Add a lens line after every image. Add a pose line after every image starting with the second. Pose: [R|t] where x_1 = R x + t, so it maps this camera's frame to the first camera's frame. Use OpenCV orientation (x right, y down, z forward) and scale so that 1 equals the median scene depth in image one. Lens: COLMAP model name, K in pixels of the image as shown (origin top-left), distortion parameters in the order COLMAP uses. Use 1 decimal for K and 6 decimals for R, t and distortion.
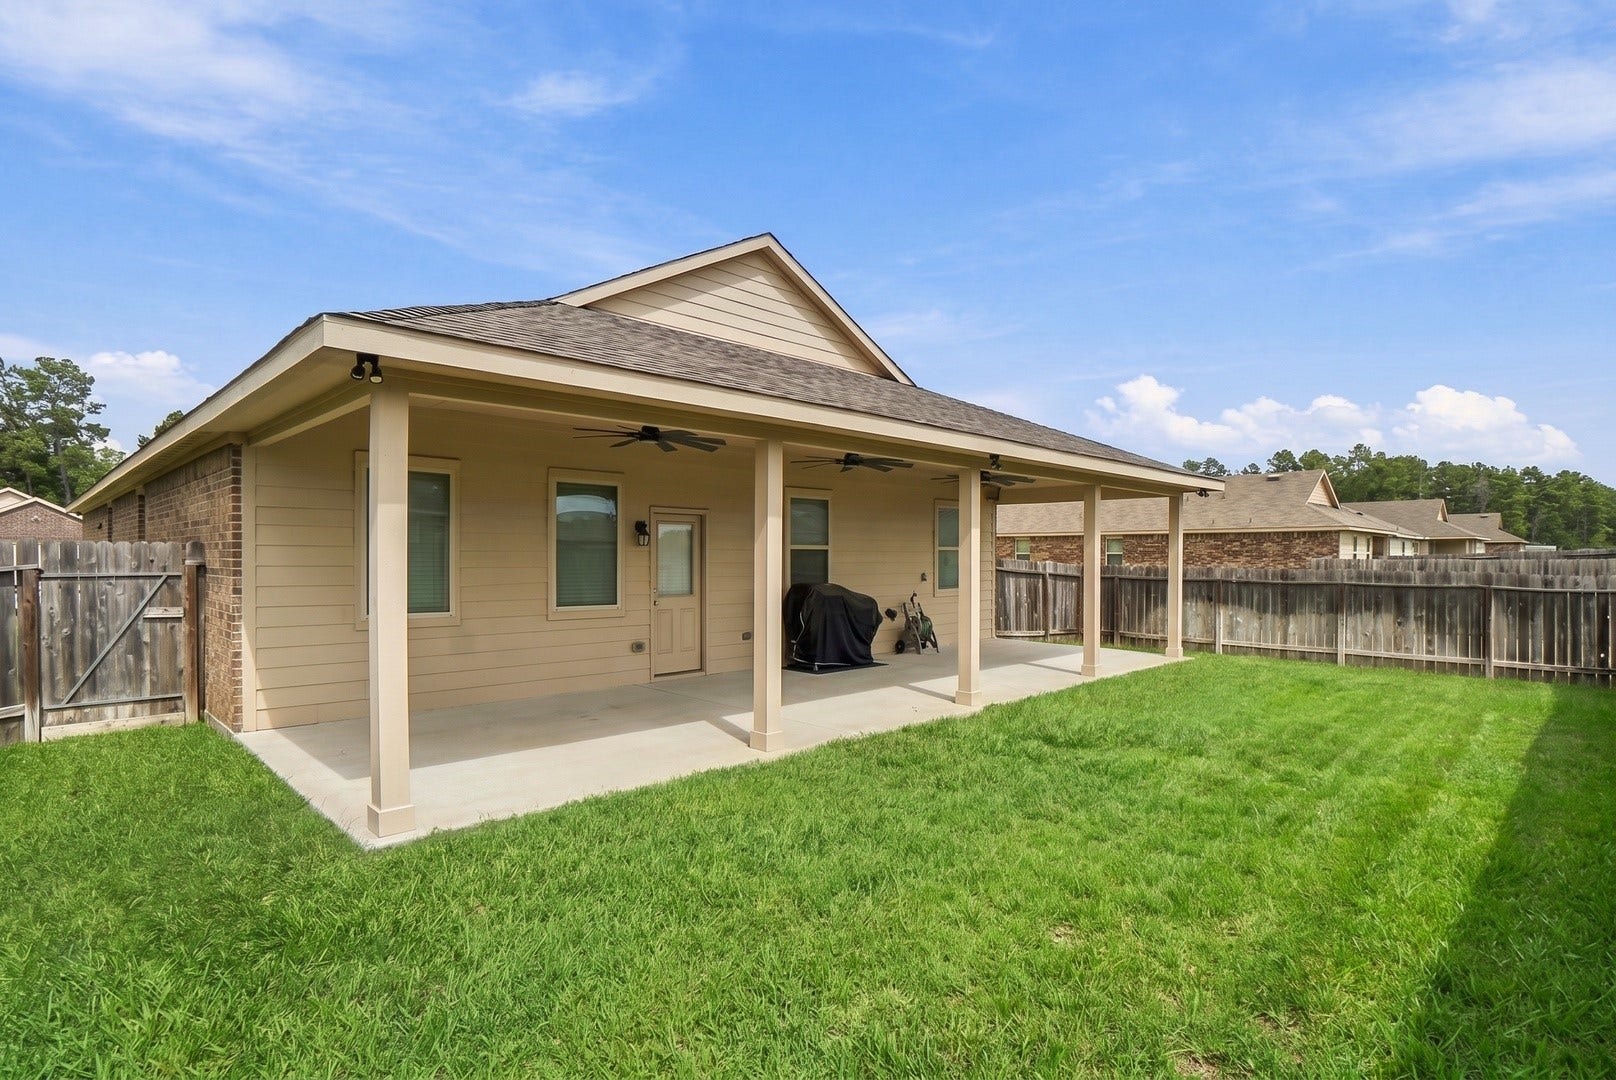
lens RADIAL K [[796.0, 0, 800.7], [0, 796.0, 569.8], [0, 0, 1]] dist [-0.001139, 0.000002]
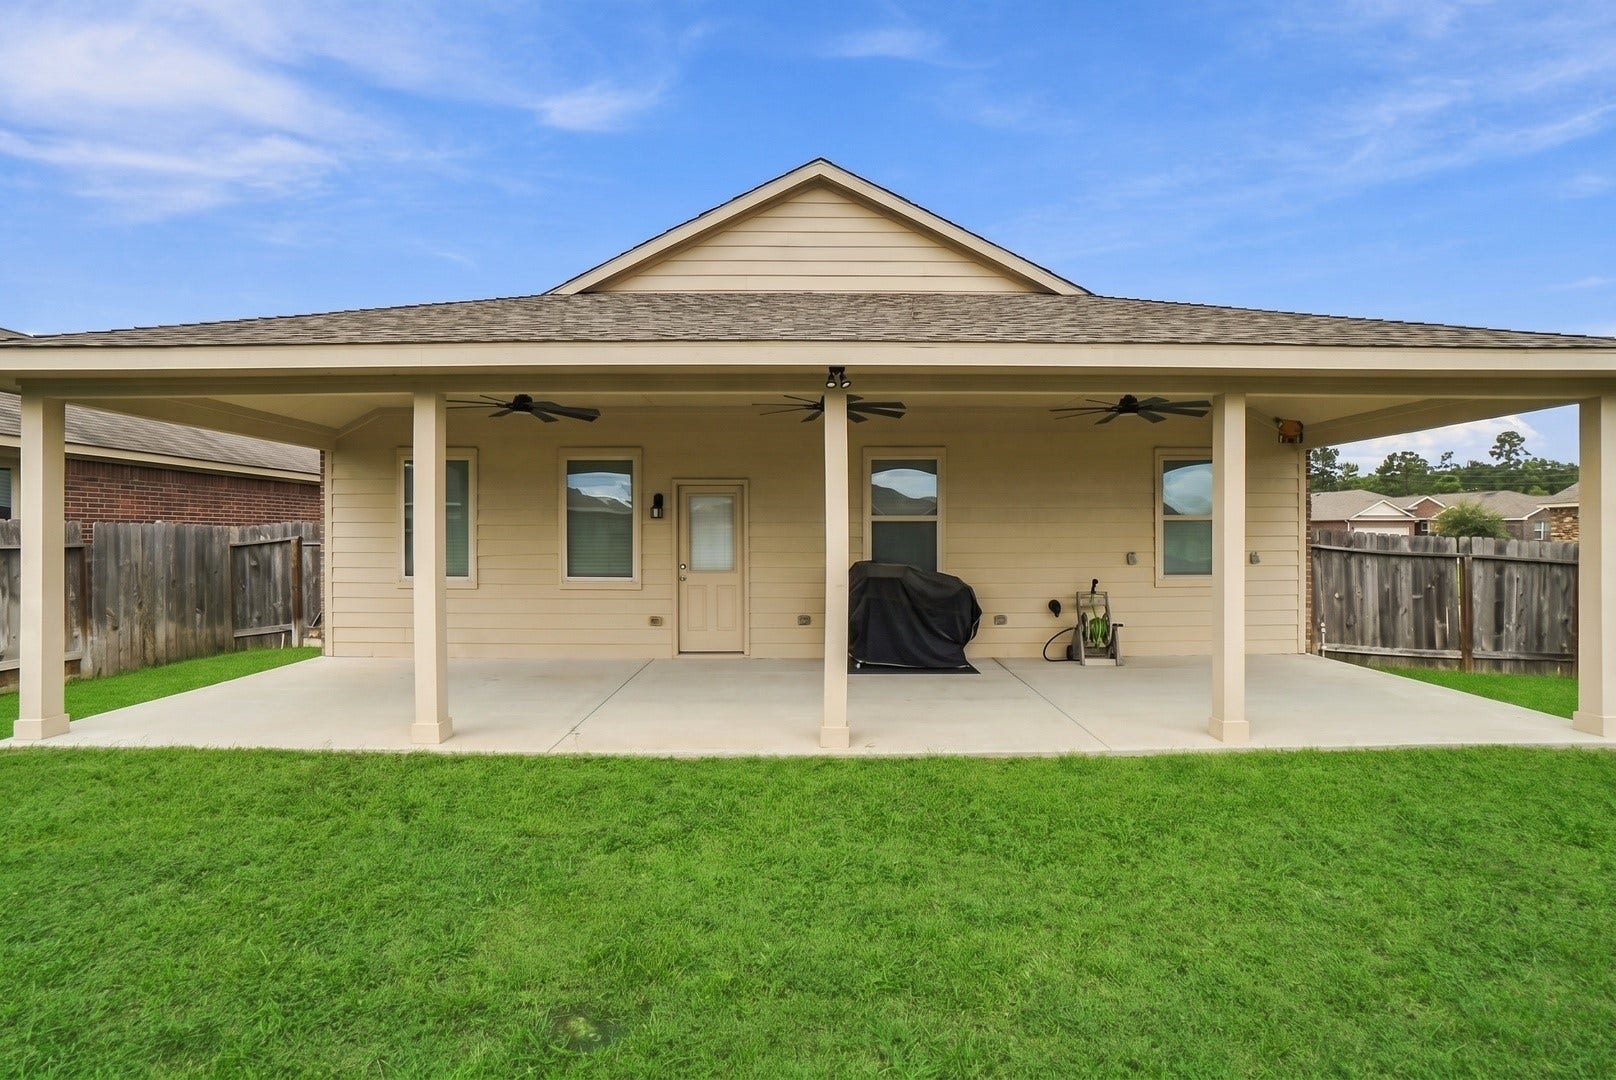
lens RADIAL K [[708.1, 0, 808.0], [0, 708.1, 540.0], [0, 0, 1]] dist [-0.028232, 0.000093]
pose [[0.730760, 0.006561, -0.682603, 0.457093], [-0.009701, 0.999953, -0.000775, -0.004665], [0.682566, 0.007189, 0.730789, 0.414788]]
